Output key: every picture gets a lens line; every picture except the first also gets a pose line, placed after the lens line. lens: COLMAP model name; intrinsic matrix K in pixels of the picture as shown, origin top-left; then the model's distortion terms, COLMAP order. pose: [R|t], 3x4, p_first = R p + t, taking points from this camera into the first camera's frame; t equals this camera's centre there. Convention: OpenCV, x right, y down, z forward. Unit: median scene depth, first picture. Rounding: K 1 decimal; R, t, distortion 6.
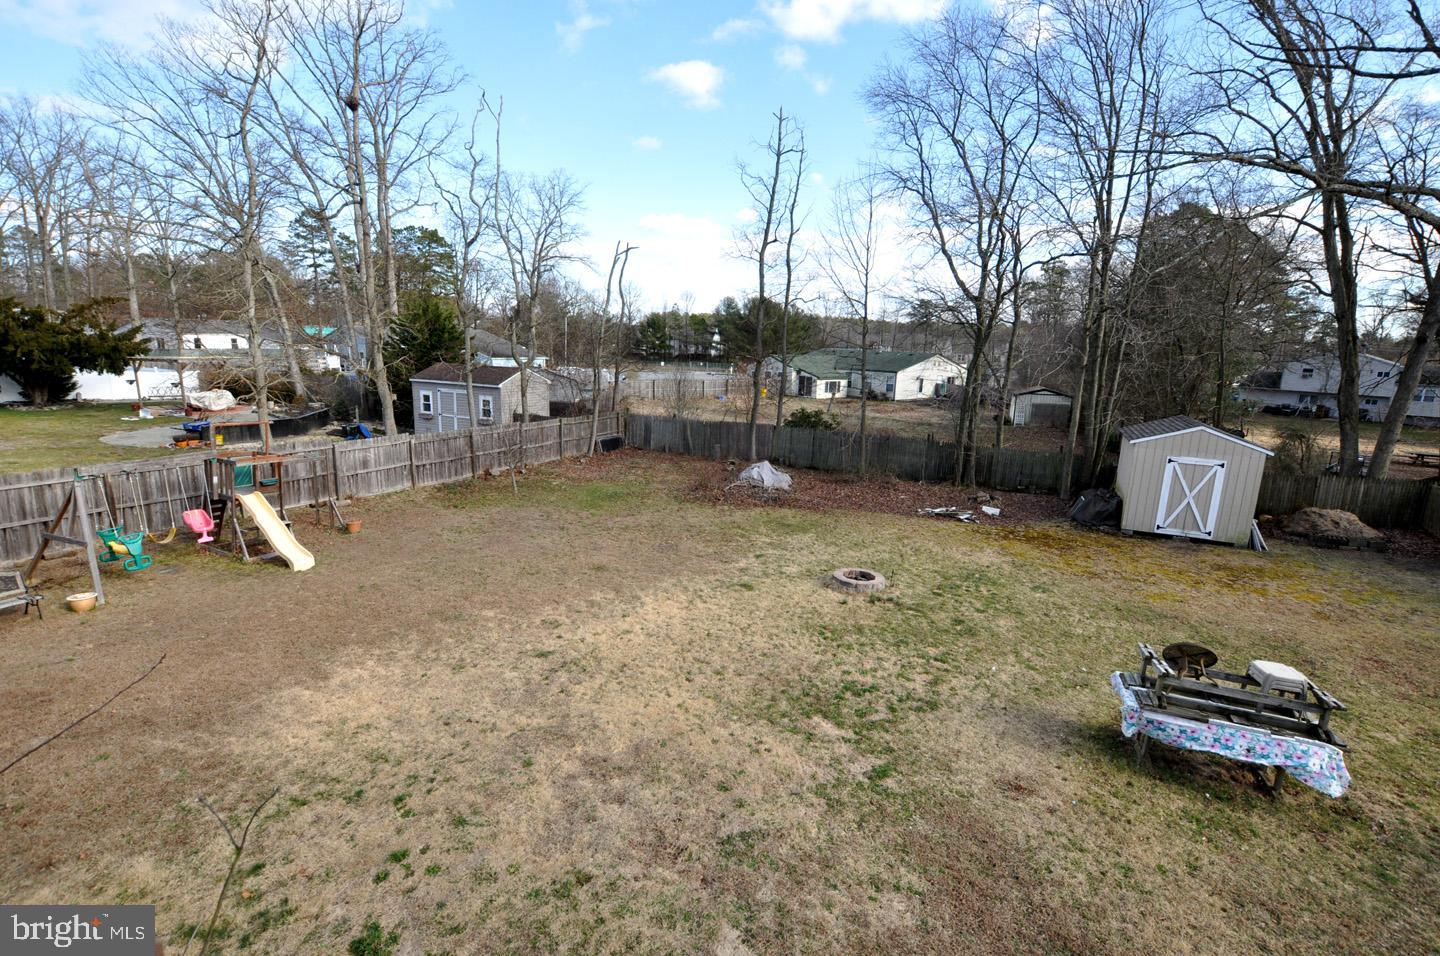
lens RADIAL K [[631.5, 0, 716.6], [0, 631.5, 483.0], [0, 0, 1]] dist [-0.037481, 0.005623]
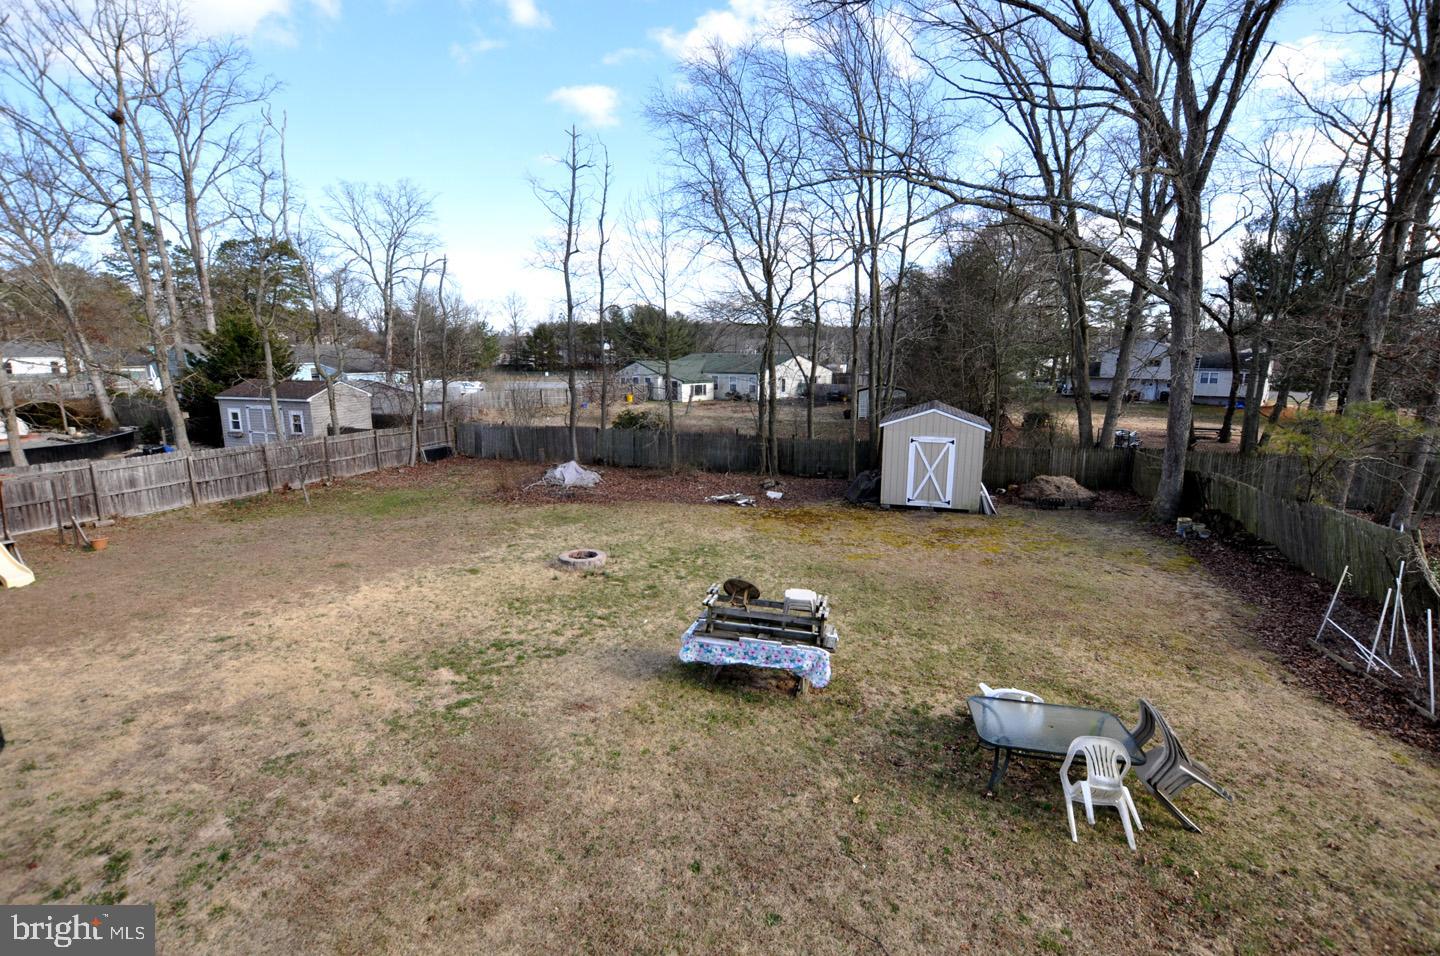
lens RADIAL K [[631.5, 0, 717.5], [0, 631.5, 483.6], [0, 0, 1]] dist [-0.037481, 0.005623]
pose [[0.988555, -0.055854, 0.140142, 0.172975], [0.057288, 0.998338, -0.006220, 0.023634], [-0.139562, 0.014177, 0.990112, -0.071109]]
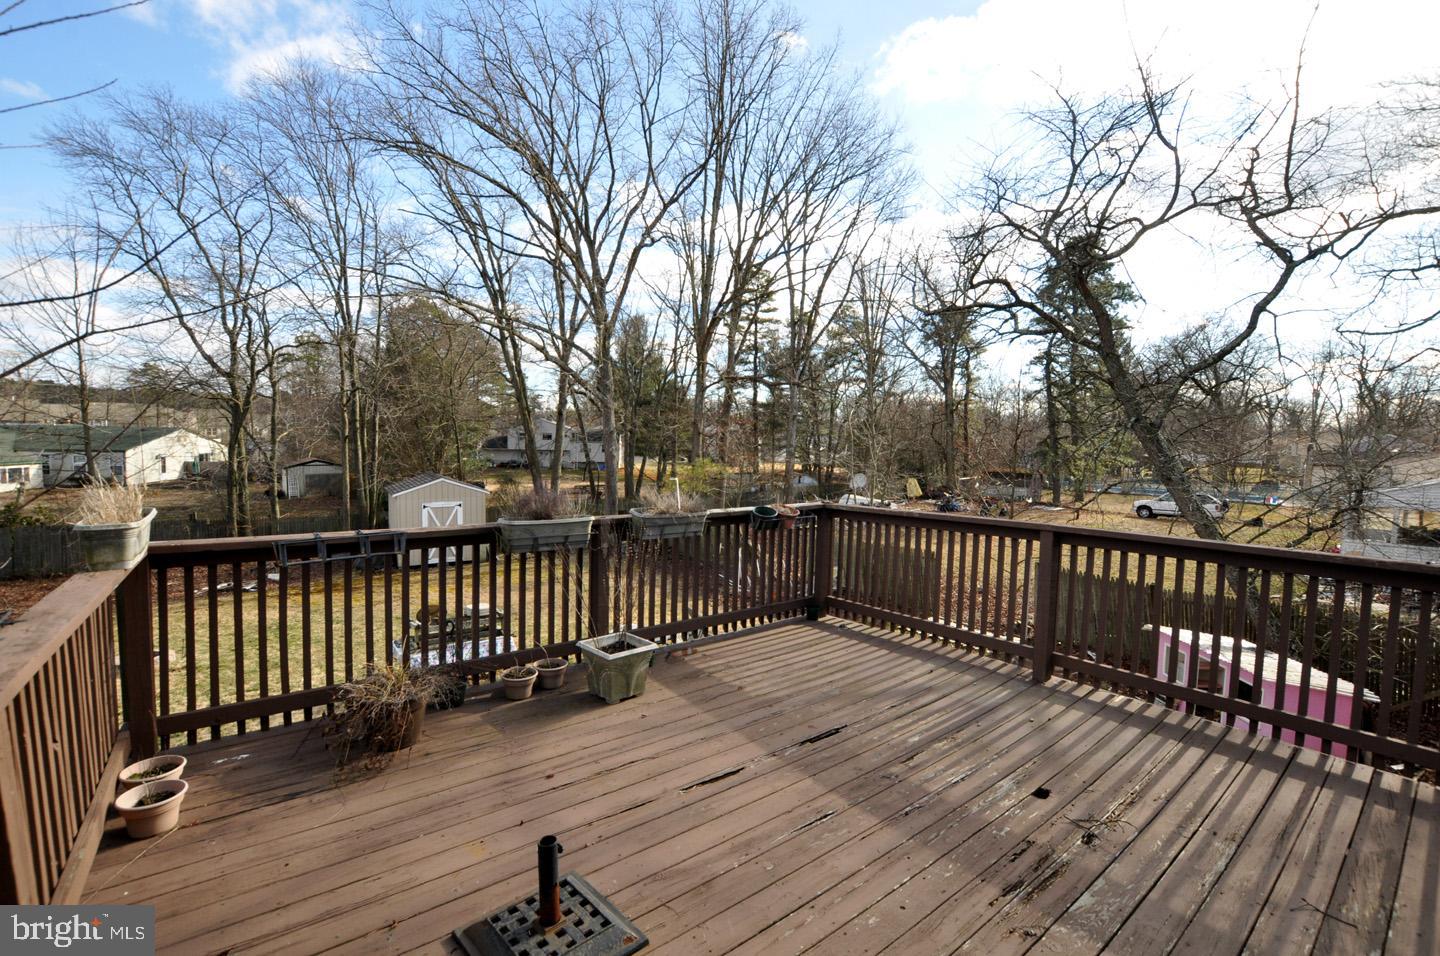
lens RADIAL K [[631.5, 0, 725.8], [0, 631.5, 477.9], [0, 0, 1]] dist [-0.037481, 0.005623]
pose [[0.488827, -0.078473, 0.868844, -0.072887], [0.181021, 0.983393, -0.013026, 0.028958], [-0.853393, 0.163646, 0.494914, -0.155207]]
